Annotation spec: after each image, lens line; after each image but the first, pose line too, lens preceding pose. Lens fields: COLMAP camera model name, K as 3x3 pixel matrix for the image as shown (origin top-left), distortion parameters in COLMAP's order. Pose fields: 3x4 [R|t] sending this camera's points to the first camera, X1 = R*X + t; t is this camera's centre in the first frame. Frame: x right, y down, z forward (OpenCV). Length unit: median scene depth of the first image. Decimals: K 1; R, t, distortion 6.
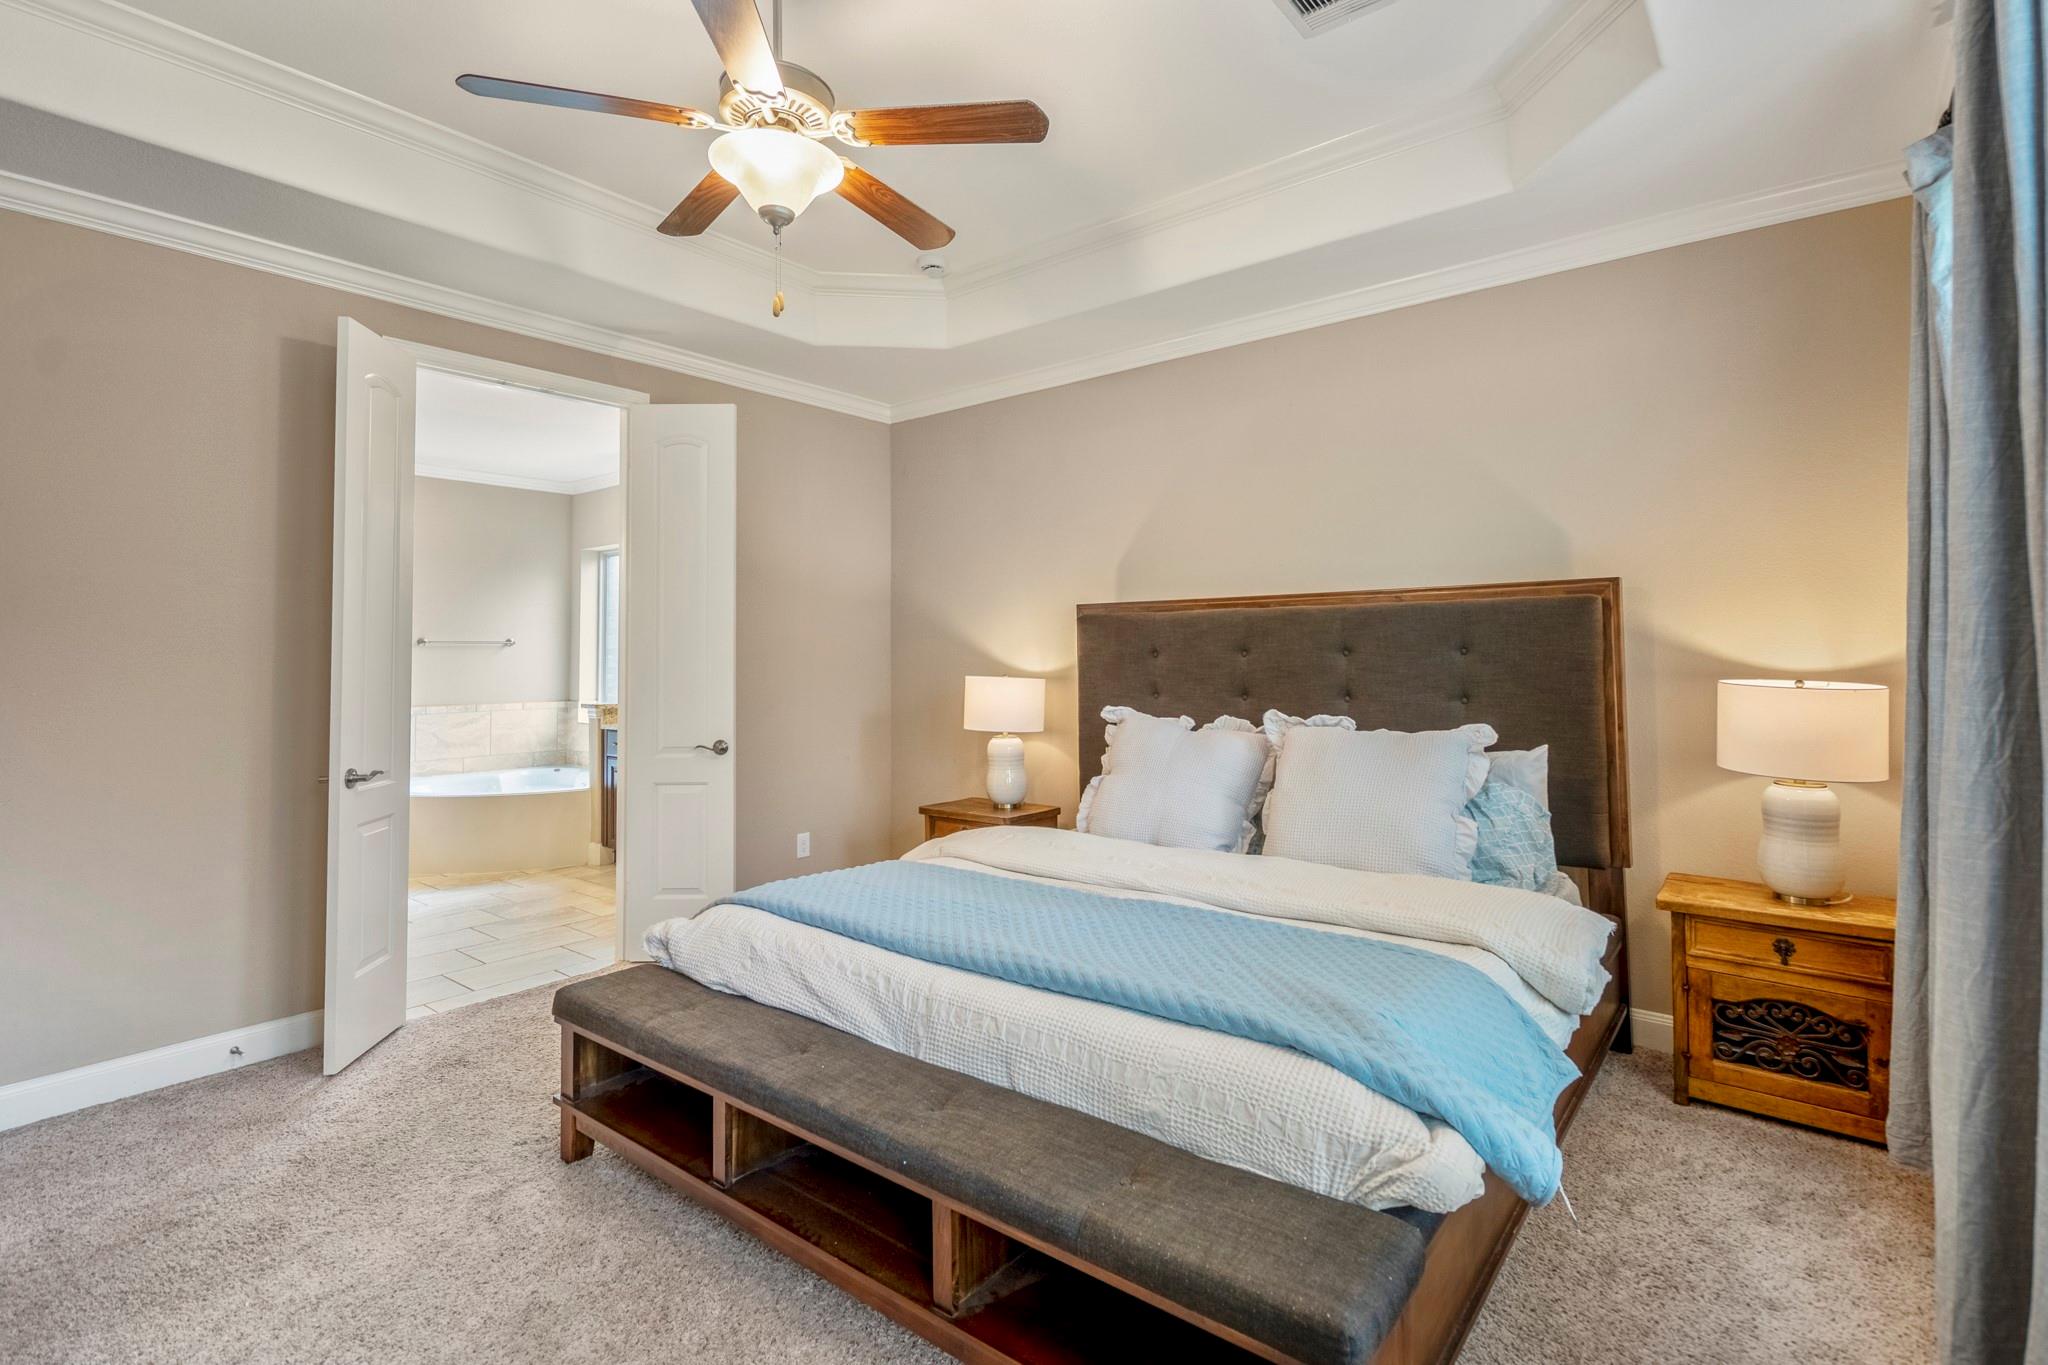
lens RADIAL K [[966.7, 0, 1020.6], [0, 966.7, 624.2], [0, 0, 1]] dist [0.001285, -0.000398]
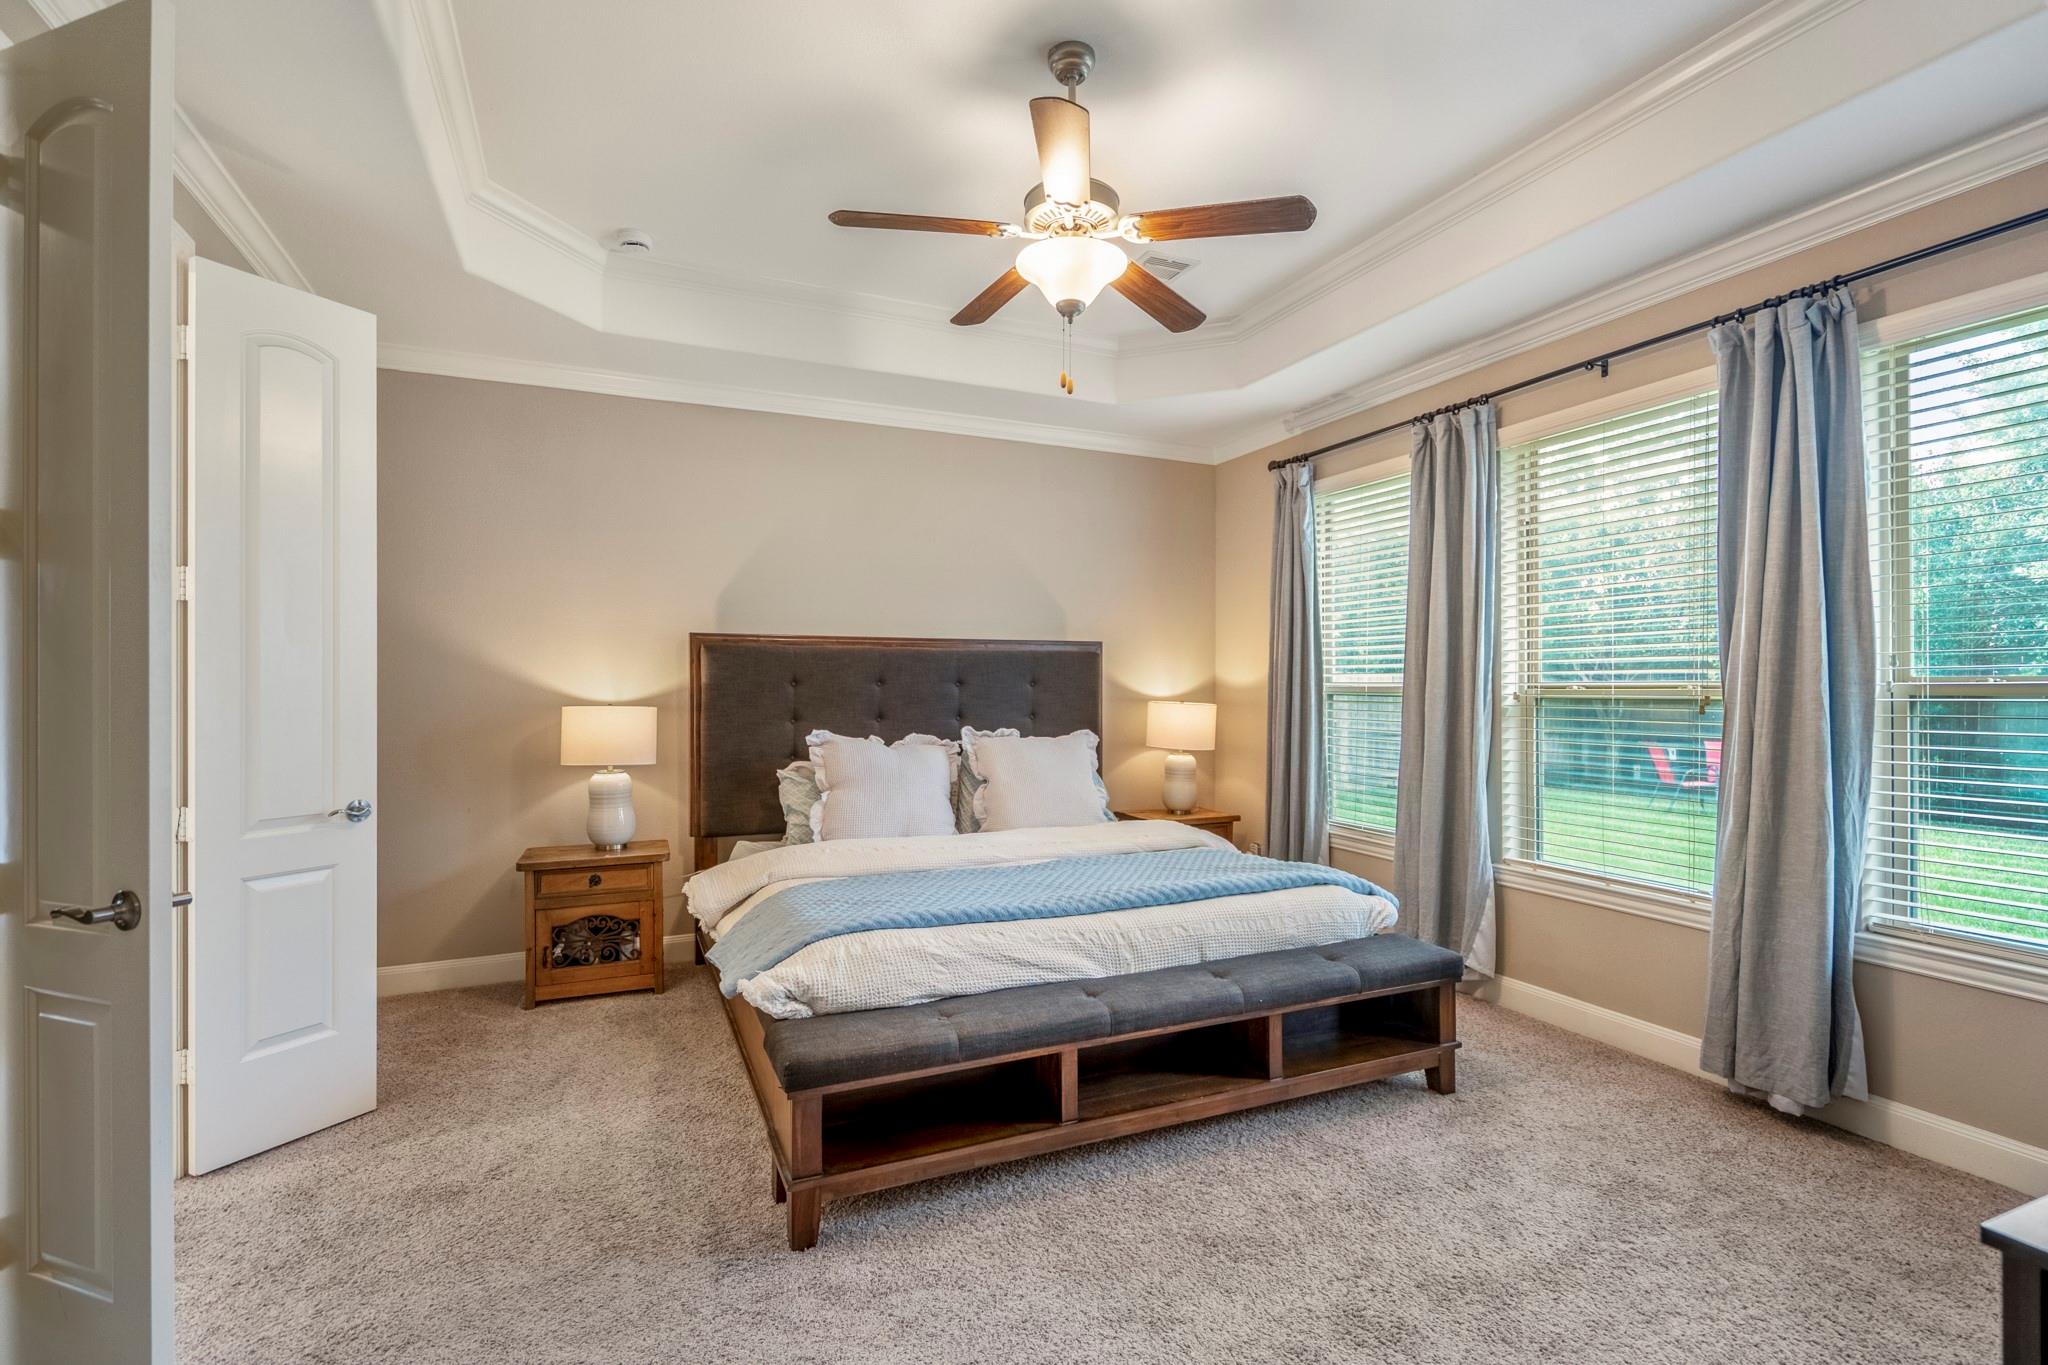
lens RADIAL K [[944.4, 0, 1028.1], [0, 944.4, 694.1], [0, 0, 1]] dist [-0.004167, -0.001398]
pose [[0.455983, 0.003809, 0.889980, -0.870020], [-0.032532, 0.999394, 0.012390, 0.026253], [-0.889394, -0.034603, 0.455831, 0.340910]]
